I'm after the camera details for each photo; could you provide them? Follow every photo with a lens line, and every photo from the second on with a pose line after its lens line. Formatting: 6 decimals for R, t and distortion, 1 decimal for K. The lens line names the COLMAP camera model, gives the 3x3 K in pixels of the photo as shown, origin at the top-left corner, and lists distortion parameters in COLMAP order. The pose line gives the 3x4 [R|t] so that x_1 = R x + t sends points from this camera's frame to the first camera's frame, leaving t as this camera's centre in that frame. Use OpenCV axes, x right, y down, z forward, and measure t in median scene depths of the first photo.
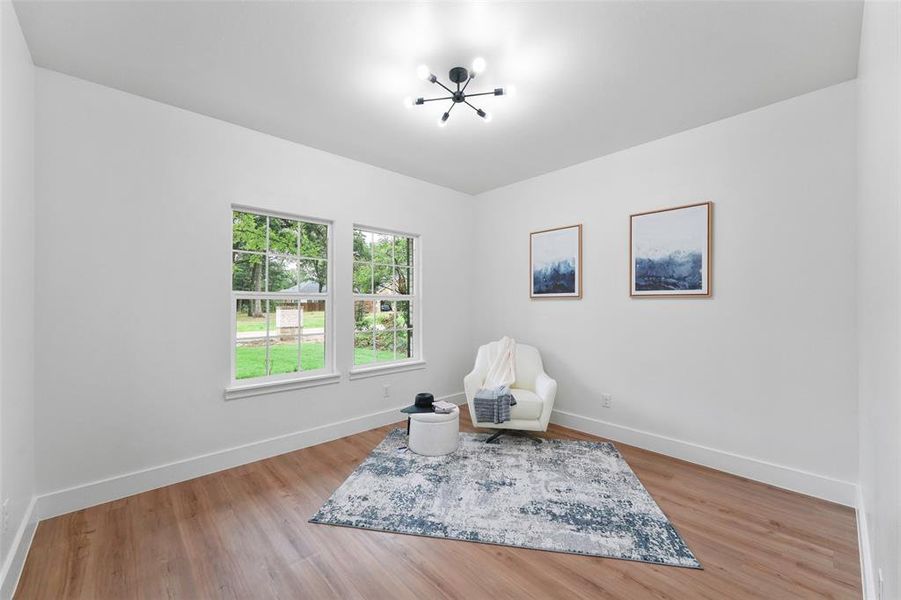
lens RADIAL K [[358.1, 0, 446.2], [0, 358.1, 300.0], [0, 0, 1]] dist [0.010778, -0.000981]
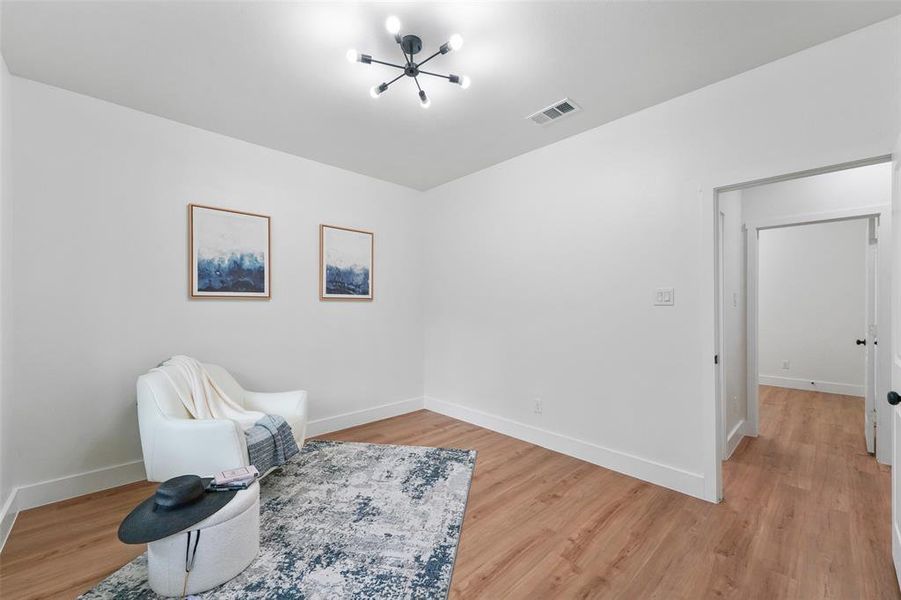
lens RADIAL K [[358.1, 0, 446.5], [0, 358.1, 306.3], [0, 0, 1]] dist [0.010778, -0.000981]
pose [[-0.011973, 0.002276, 0.999926, -0.642860], [-0.008129, 0.999964, -0.002374, 0.013905], [-0.999895, -0.008157, -0.011954, 0.697335]]
